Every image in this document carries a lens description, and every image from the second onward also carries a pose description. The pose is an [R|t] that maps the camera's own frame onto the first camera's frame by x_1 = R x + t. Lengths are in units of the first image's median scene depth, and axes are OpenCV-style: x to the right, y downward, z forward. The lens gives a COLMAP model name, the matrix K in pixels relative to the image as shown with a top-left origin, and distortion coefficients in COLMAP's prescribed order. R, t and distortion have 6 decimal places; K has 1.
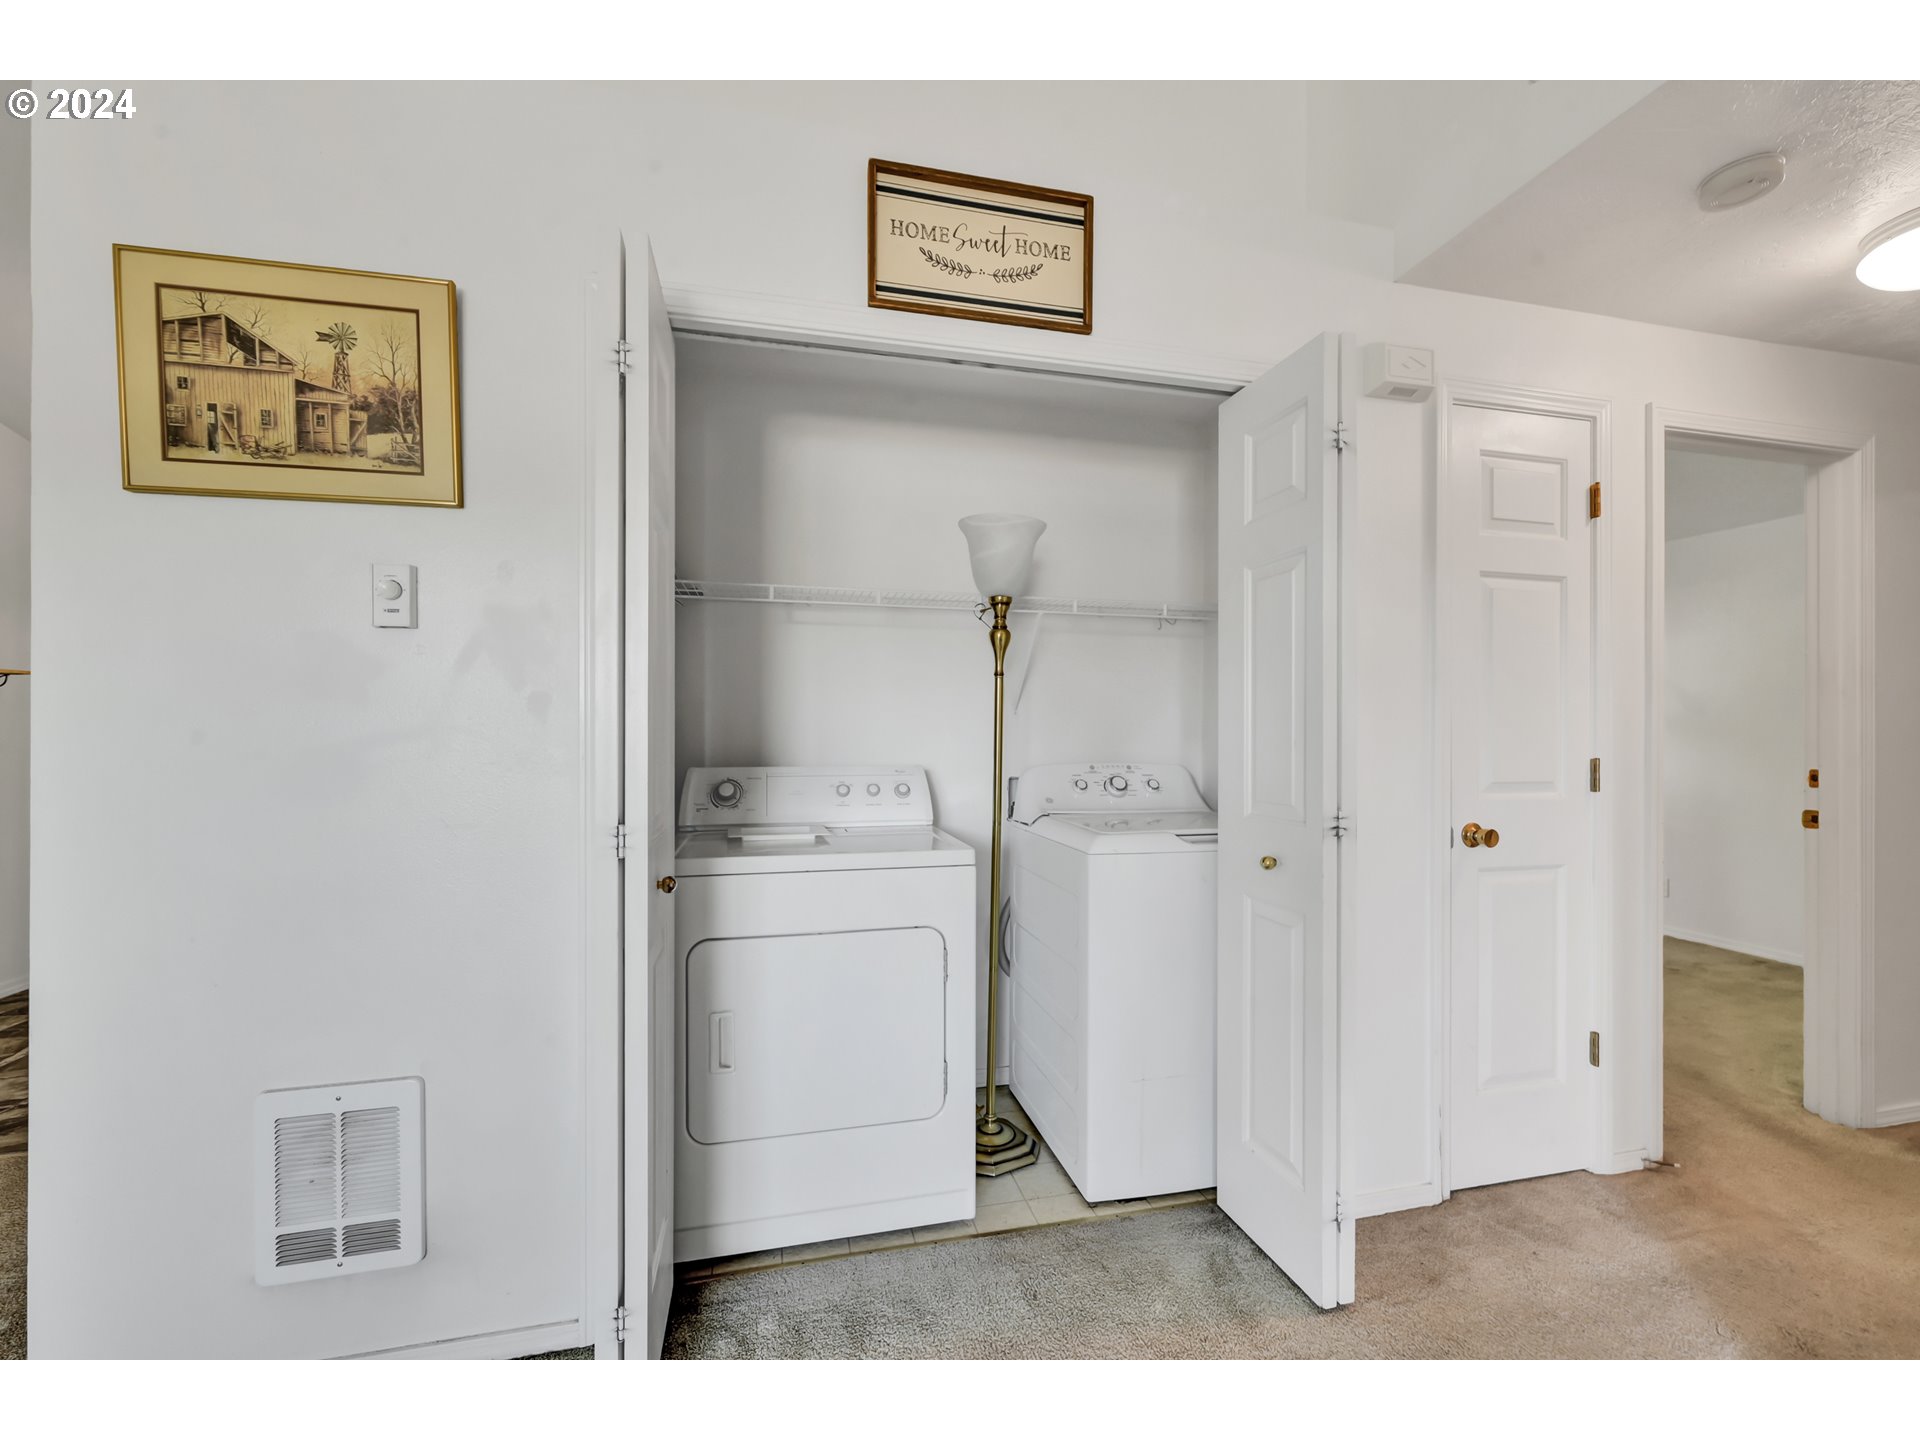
lens RADIAL K [[865.2, 0, 960.0], [0, 865.2, 720.0], [0, 0, 1]] dist [-0.002332, -0.000376]
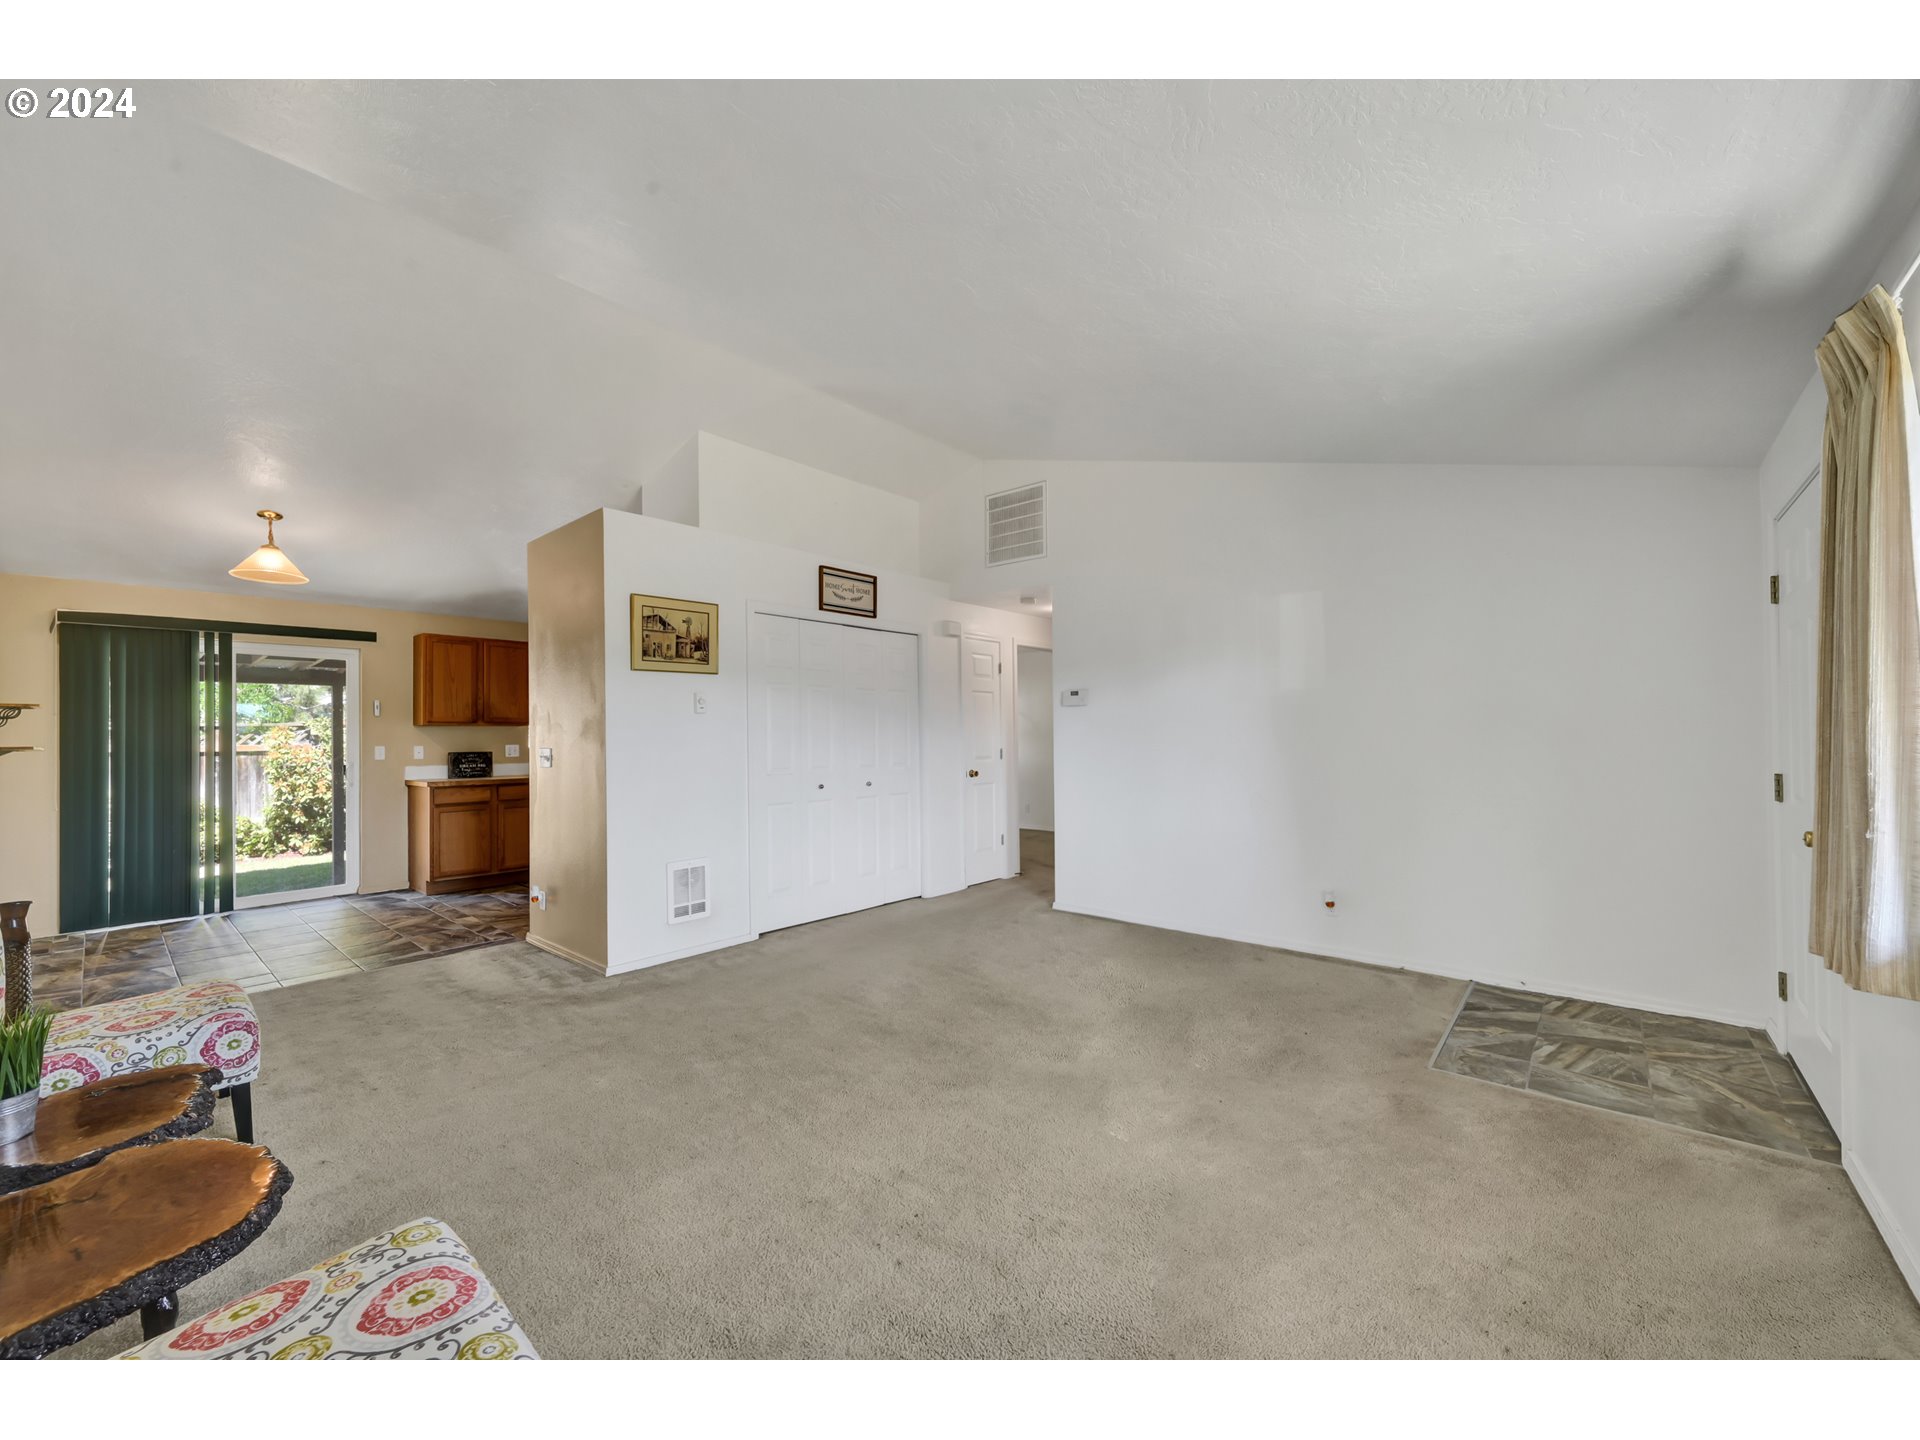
lens RADIAL K [[749.8, 0, 960.0], [0, 749.8, 720.0], [0, 0, 1]] dist [-0.000604, -0.000023]
pose [[0.823558, -0.001155, 0.567230, -1.428511], [0.013878, 0.999740, -0.018114, -0.019859], [-0.567062, 0.022790, 0.823360, -1.776031]]
